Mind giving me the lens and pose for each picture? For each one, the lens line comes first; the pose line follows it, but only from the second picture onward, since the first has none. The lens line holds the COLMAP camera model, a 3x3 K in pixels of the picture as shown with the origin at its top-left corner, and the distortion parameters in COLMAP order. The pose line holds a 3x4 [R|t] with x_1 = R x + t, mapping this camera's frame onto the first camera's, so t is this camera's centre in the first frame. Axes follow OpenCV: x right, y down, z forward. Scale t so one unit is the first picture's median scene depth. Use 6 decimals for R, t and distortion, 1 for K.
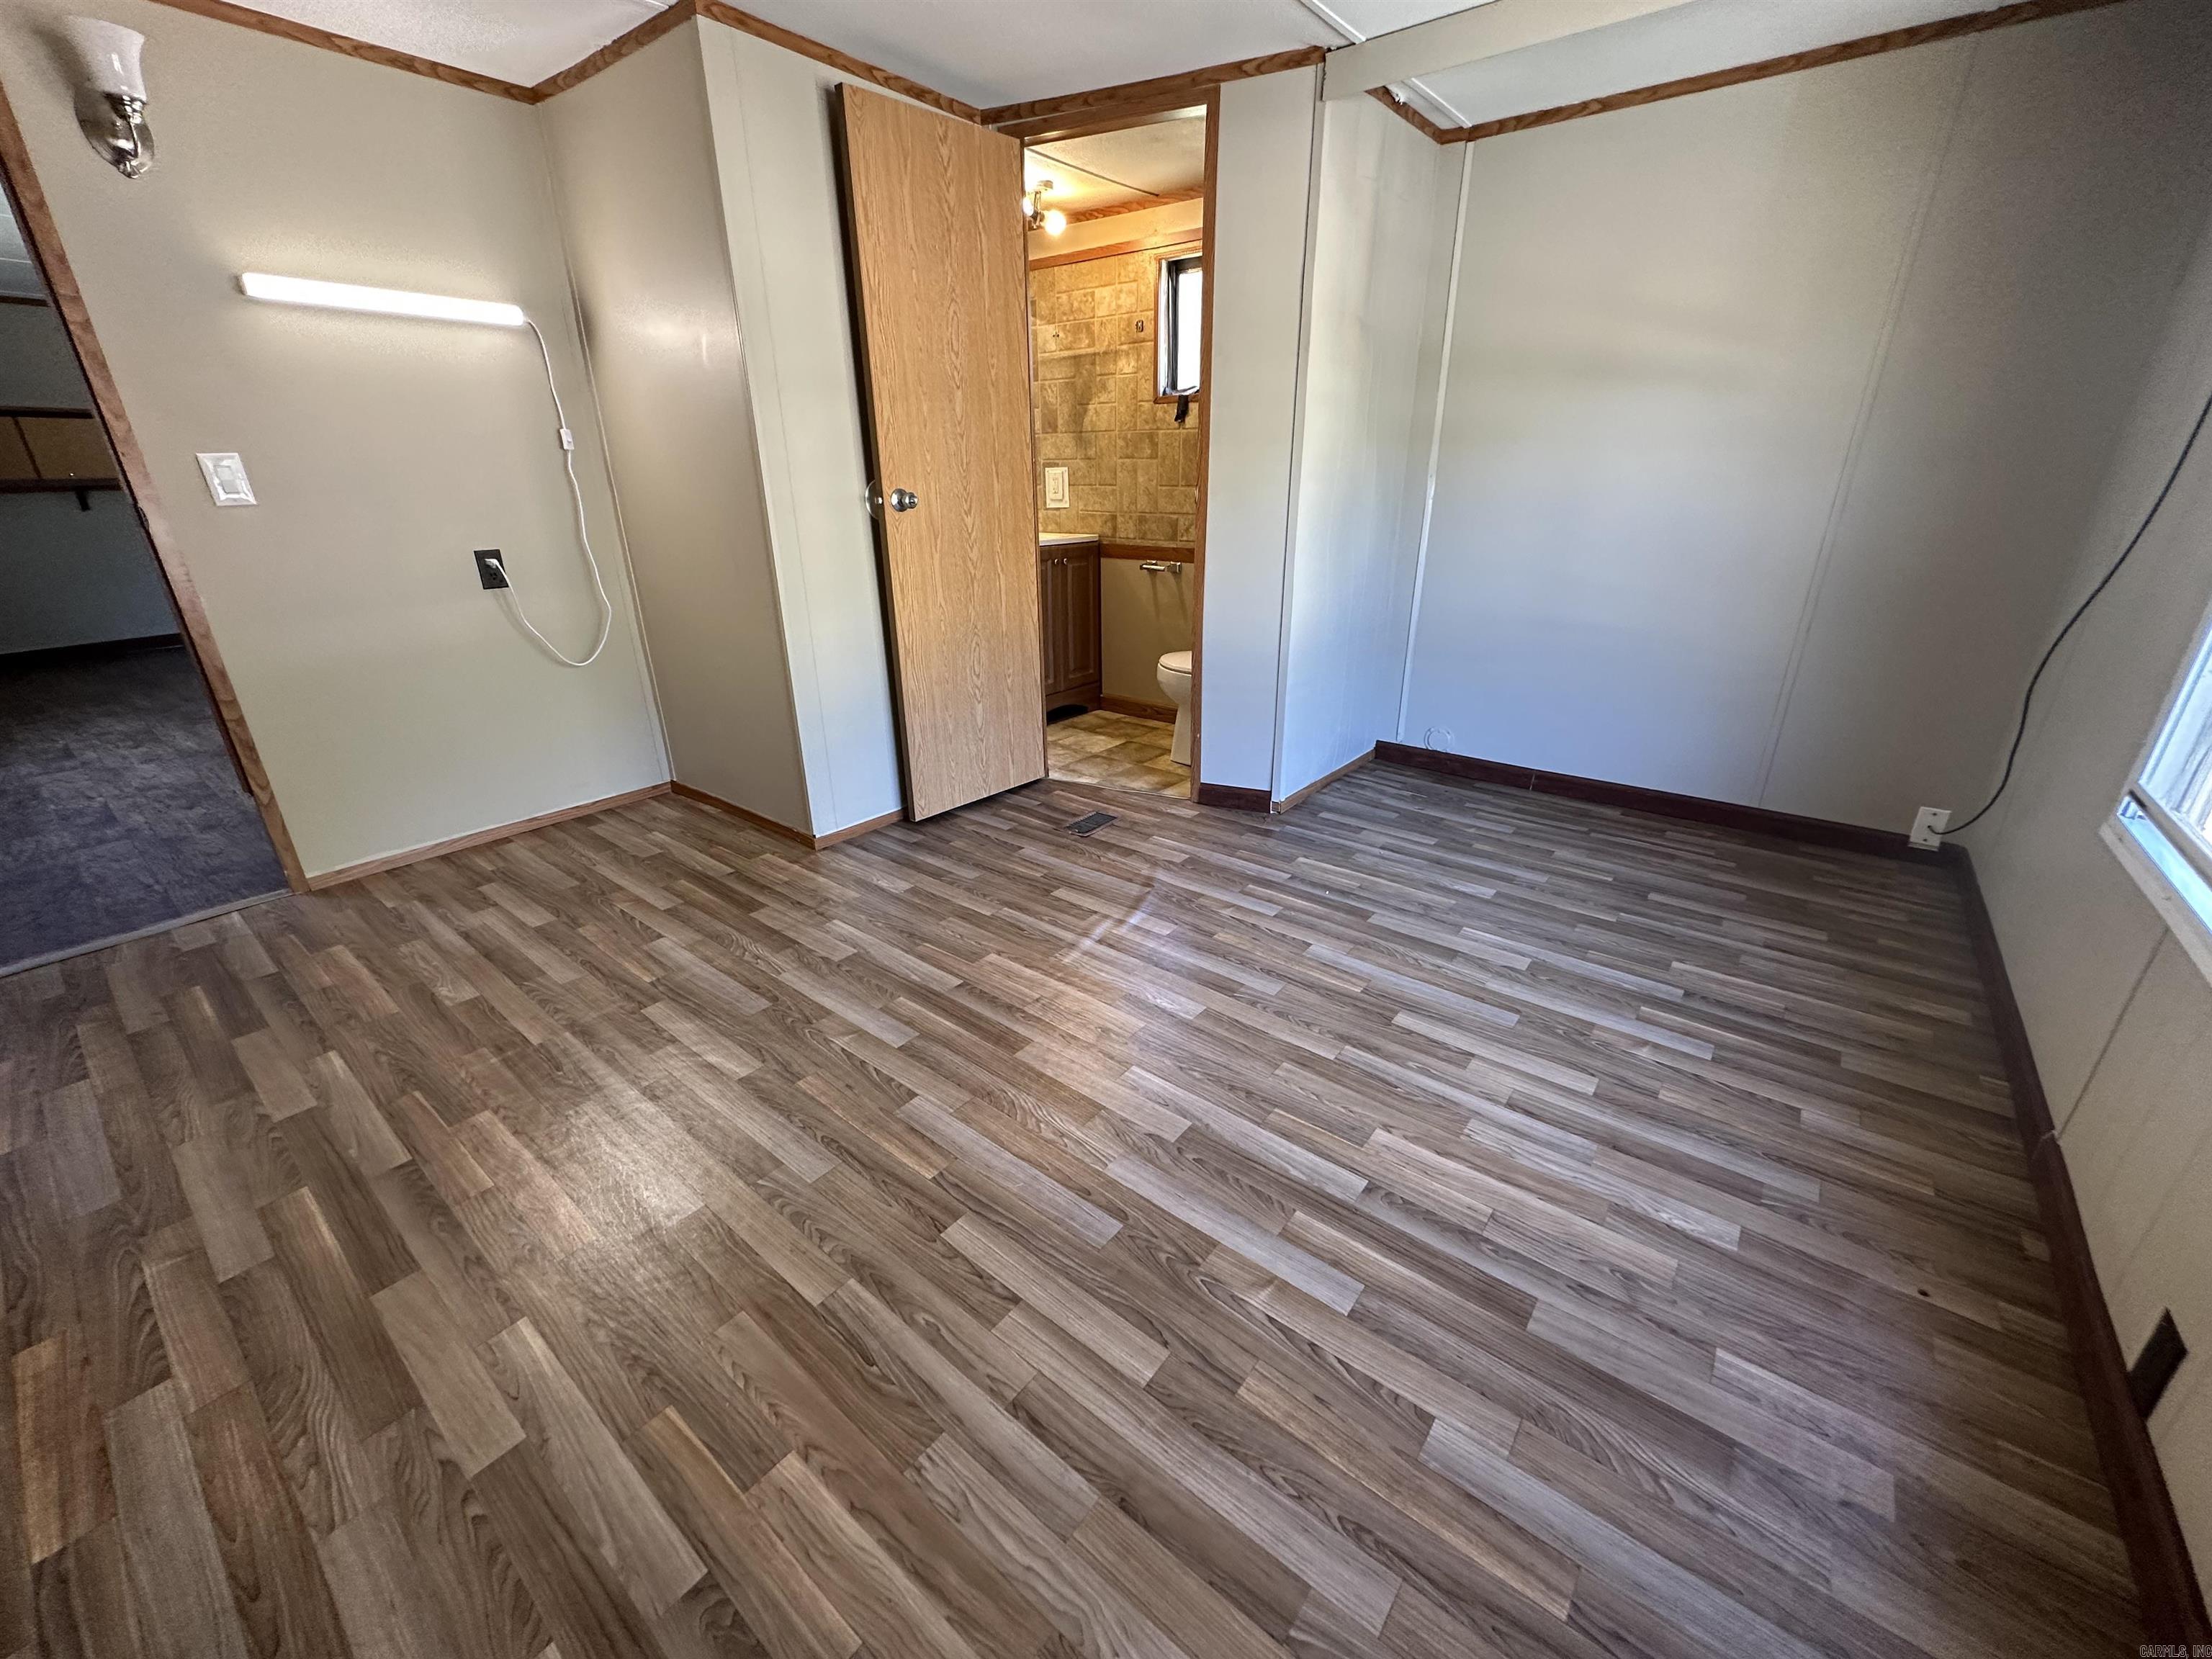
lens RADIAL K [[882.4, 0, 1125.6], [0, 882.4, 794.2], [0, 0, 1]] dist [-0.008492, 0.001360]
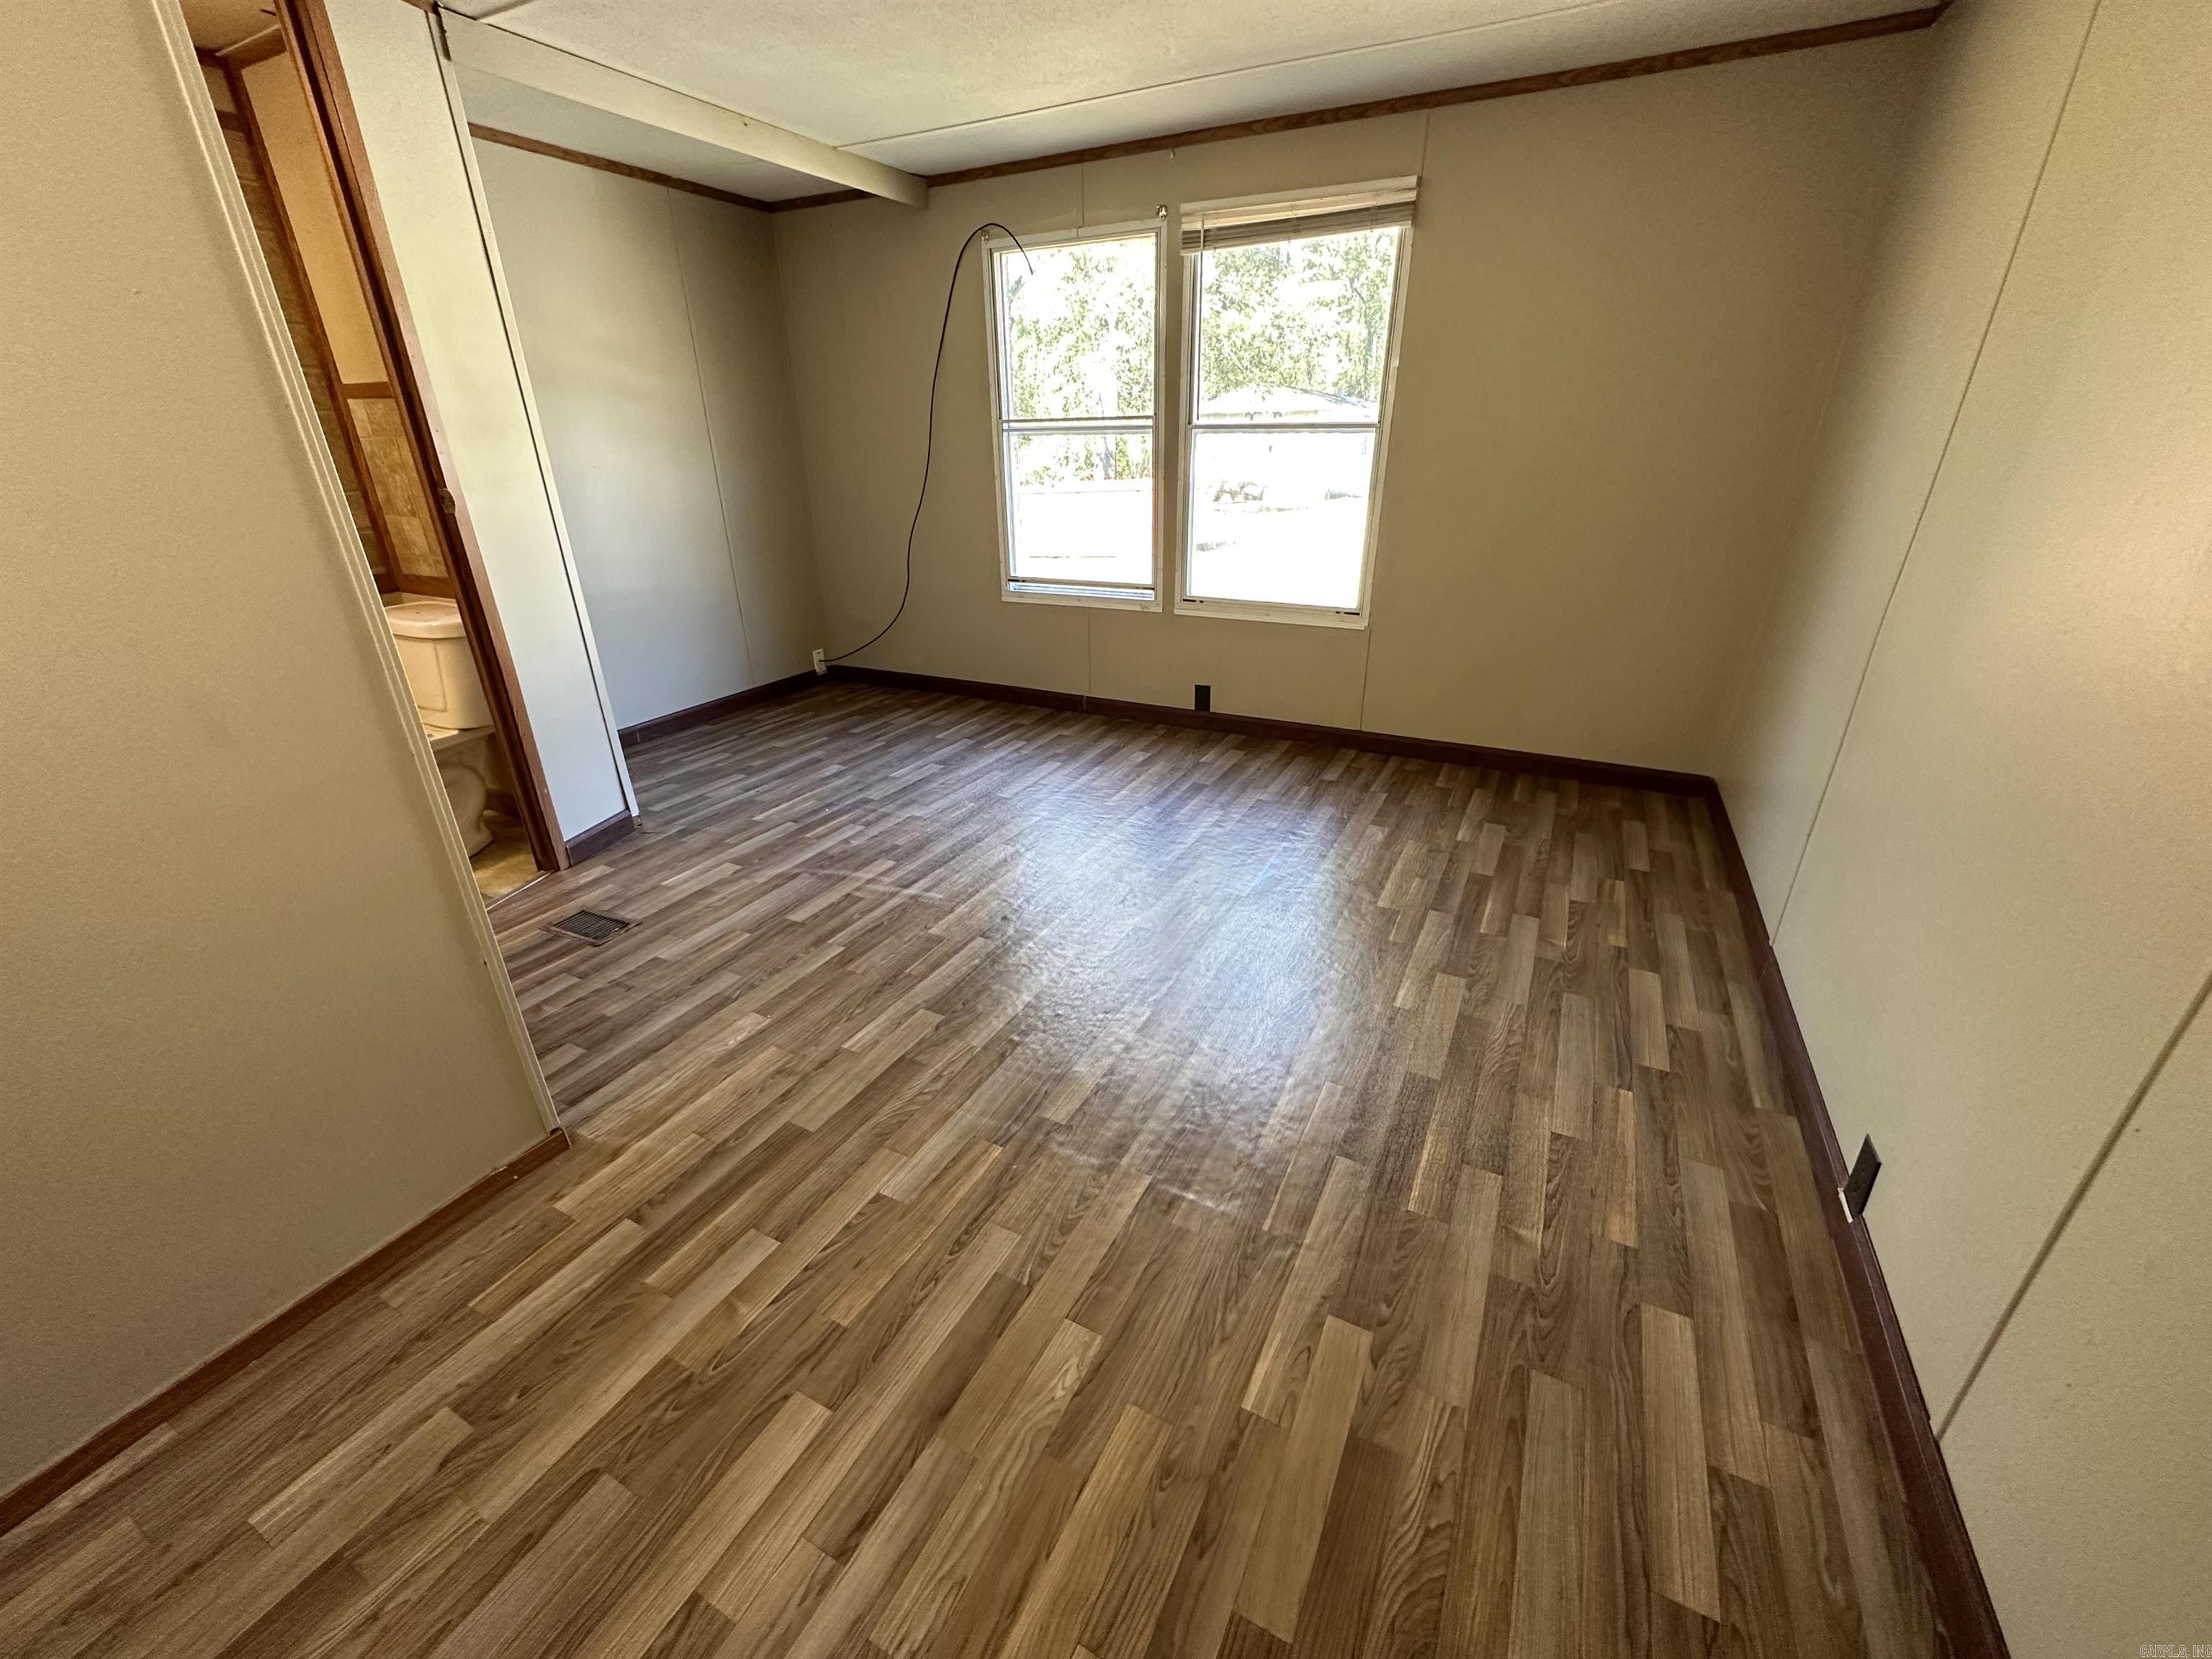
lens RADIAL K [[882.4, 0, 1103.2], [0, 882.4, 833.8], [0, 0, 1]] dist [-0.008492, 0.001360]
pose [[-0.177545, -0.396567, 0.900673, -0.866928], [0.351624, 0.829237, 0.434427, -0.233463], [-0.919151, 0.393829, -0.007784, 0.632714]]
